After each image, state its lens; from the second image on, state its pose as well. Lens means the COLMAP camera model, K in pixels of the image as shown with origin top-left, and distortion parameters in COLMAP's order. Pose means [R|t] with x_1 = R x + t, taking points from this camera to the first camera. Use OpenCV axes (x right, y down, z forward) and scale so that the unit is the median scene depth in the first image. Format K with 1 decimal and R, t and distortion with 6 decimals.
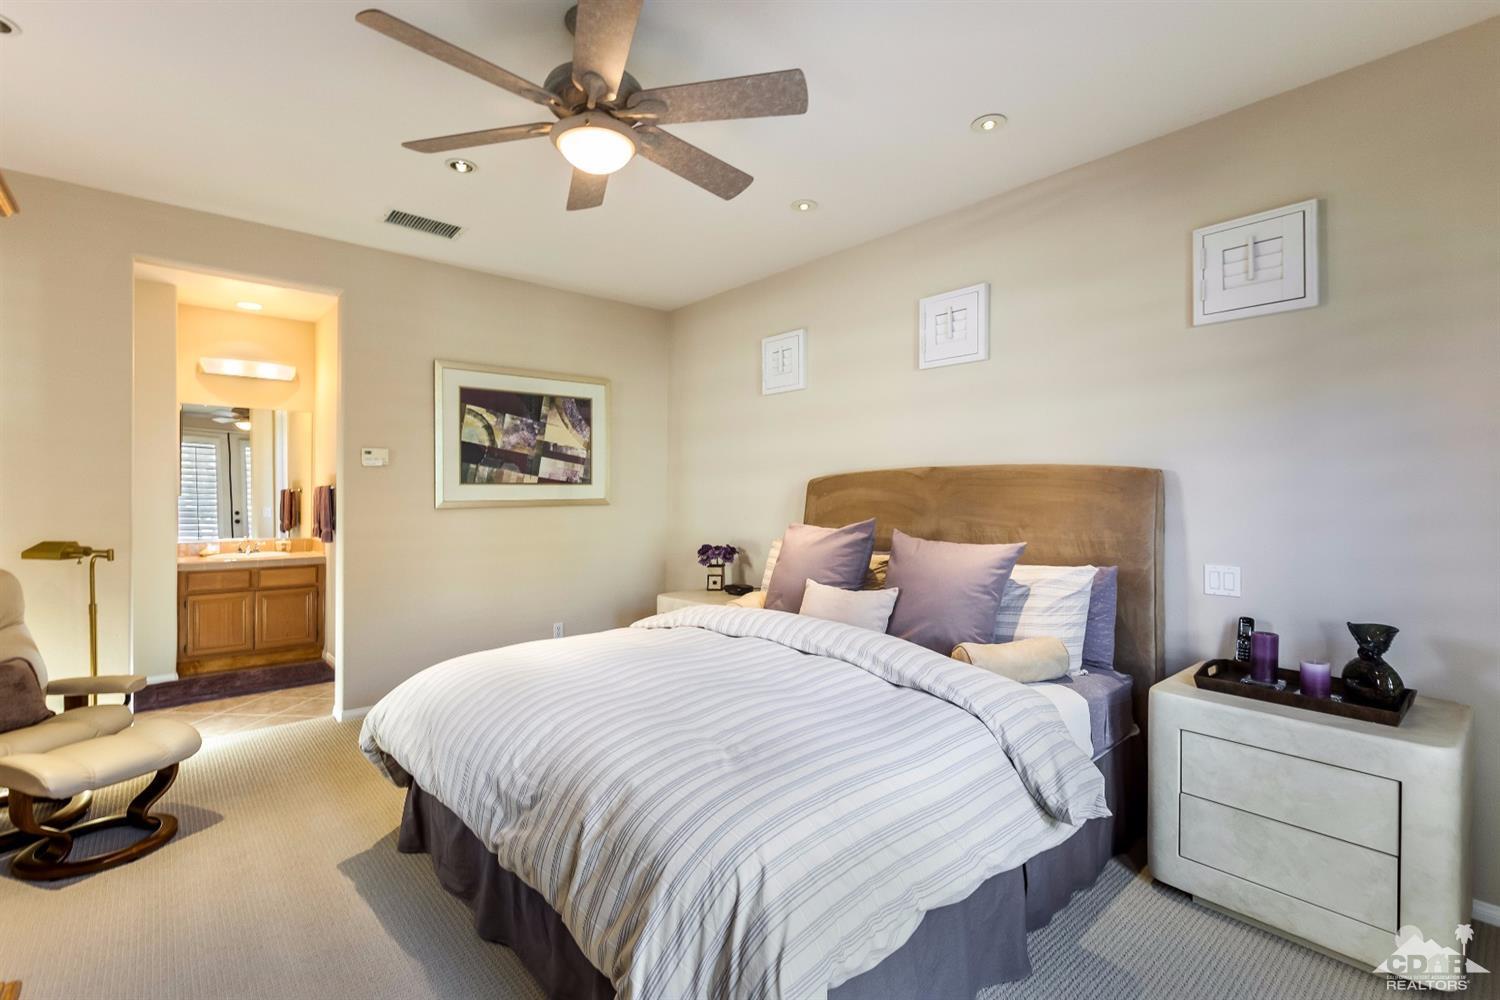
lens RADIAL K [[679.0, 0, 751.2], [0, 679.0, 497.4], [0, 0, 1]] dist [0.001709, -0.000109]
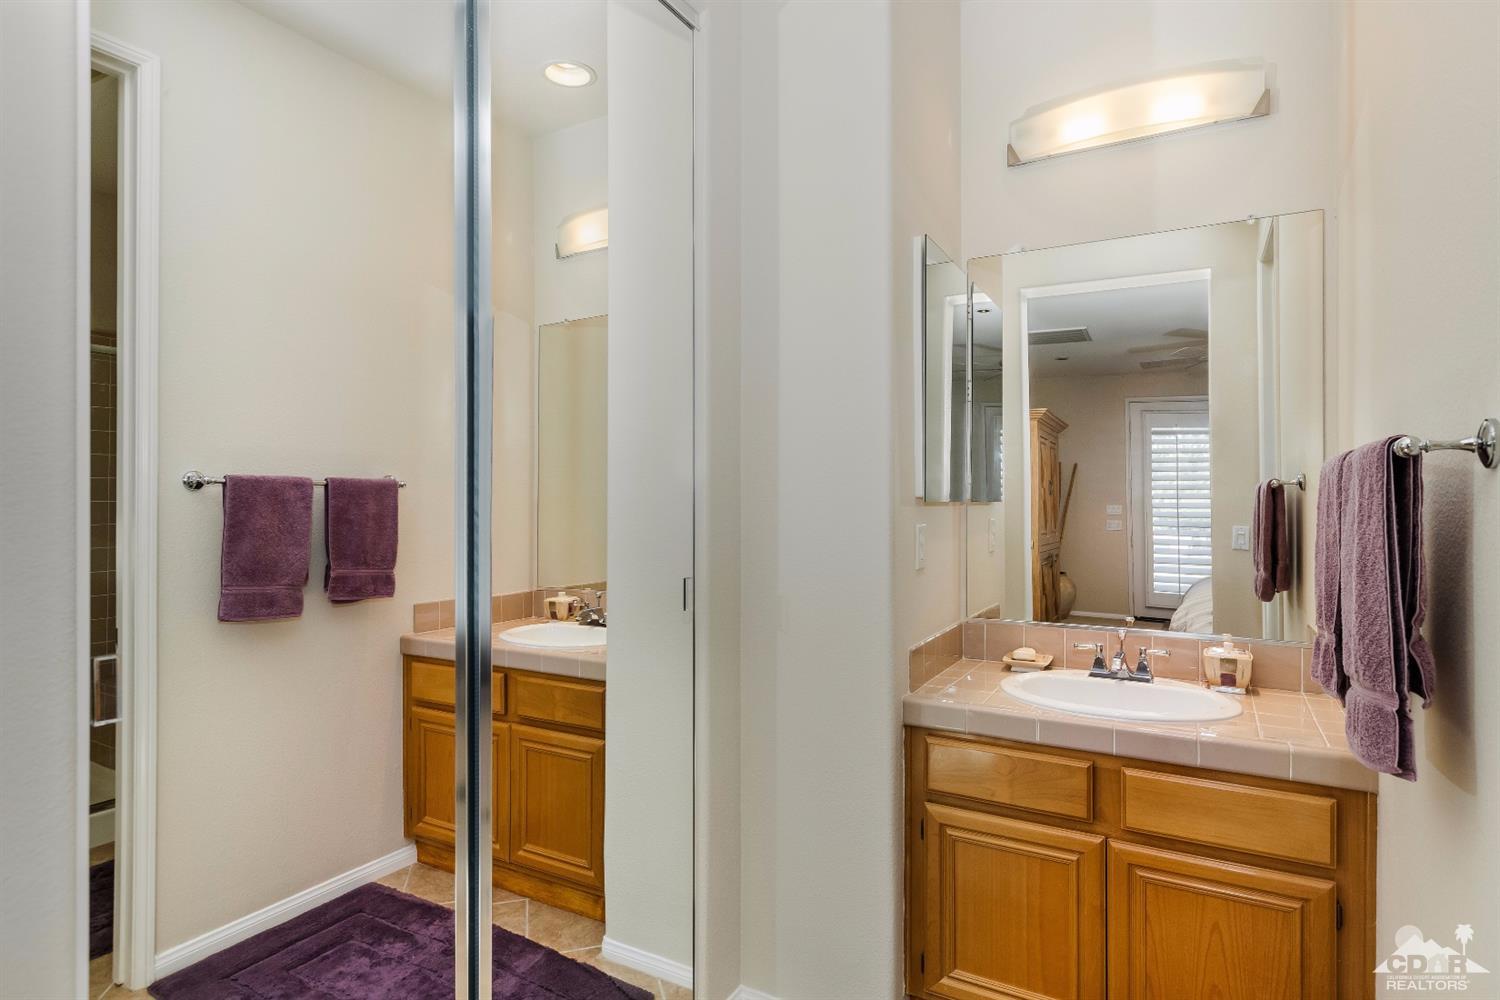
lens RADIAL K [[787.8, 0, 753.8], [0, 787.8, 497.2], [0, 0, 1]] dist [-0.002340, 0.001086]
pose [[0.324045, -0.009485, -0.945994, -0.448164], [0.000192, 0.999950, -0.009960, 0.001234], [0.946042, 0.003046, 0.324030, 0.722710]]
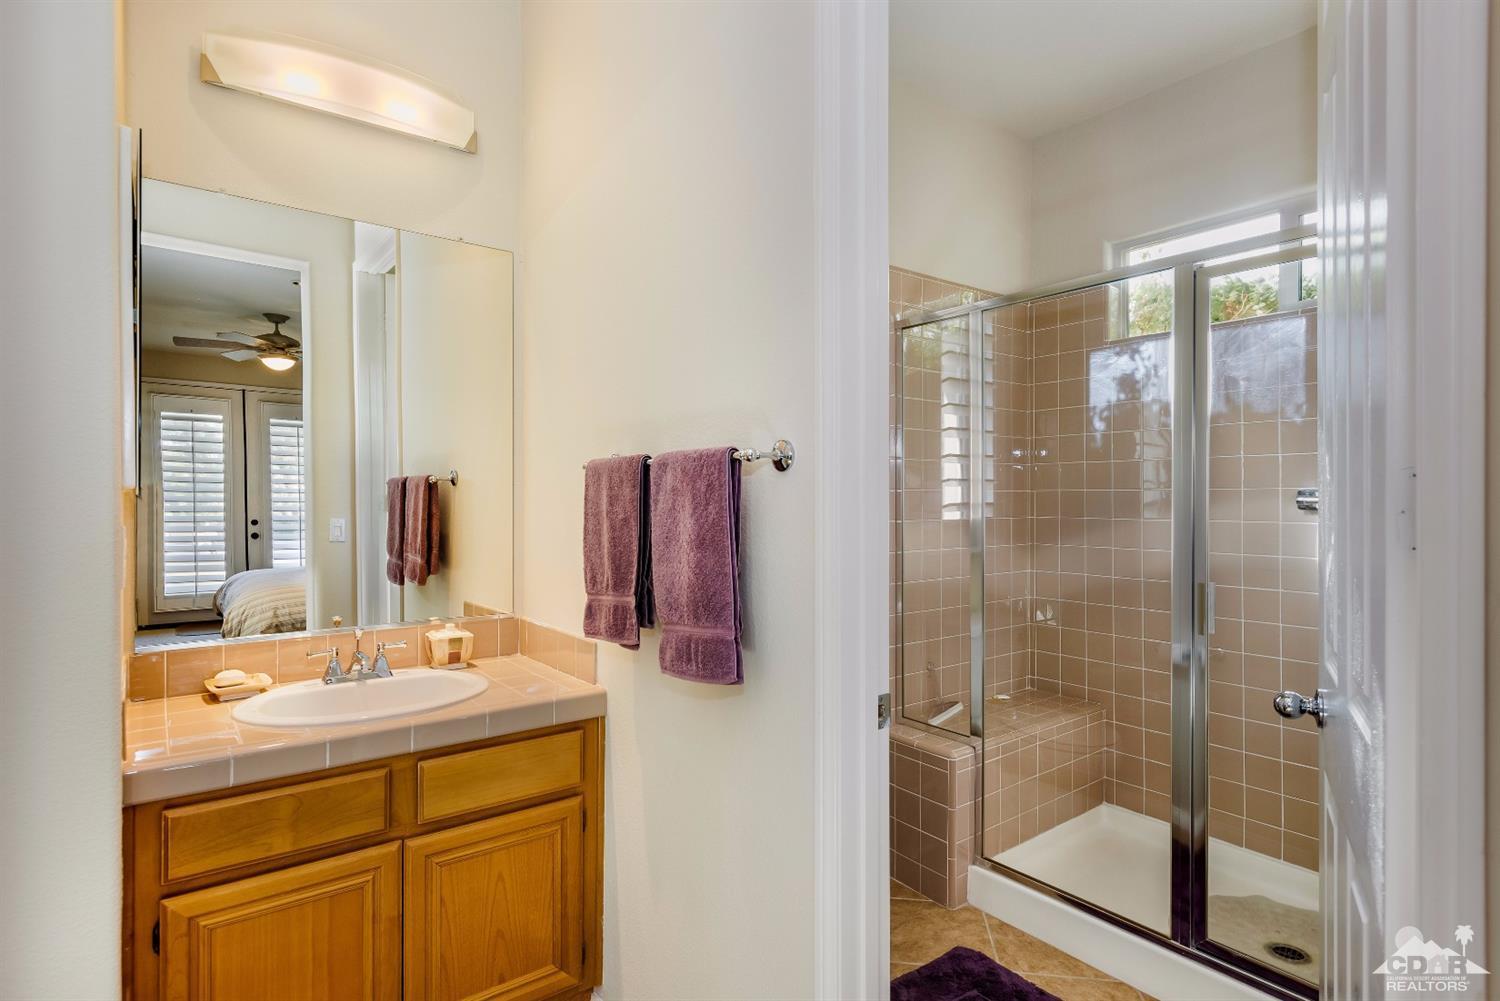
lens RADIAL K [[787.8, 0, 753.2], [0, 787.8, 491.8], [0, 0, 1]] dist [-0.002340, 0.001086]
pose [[0.997801, -0.006137, -0.065994, -0.542109], [0.005860, 0.999973, -0.004395, 0.000765], [0.066019, 0.003999, 0.997810, 0.662666]]
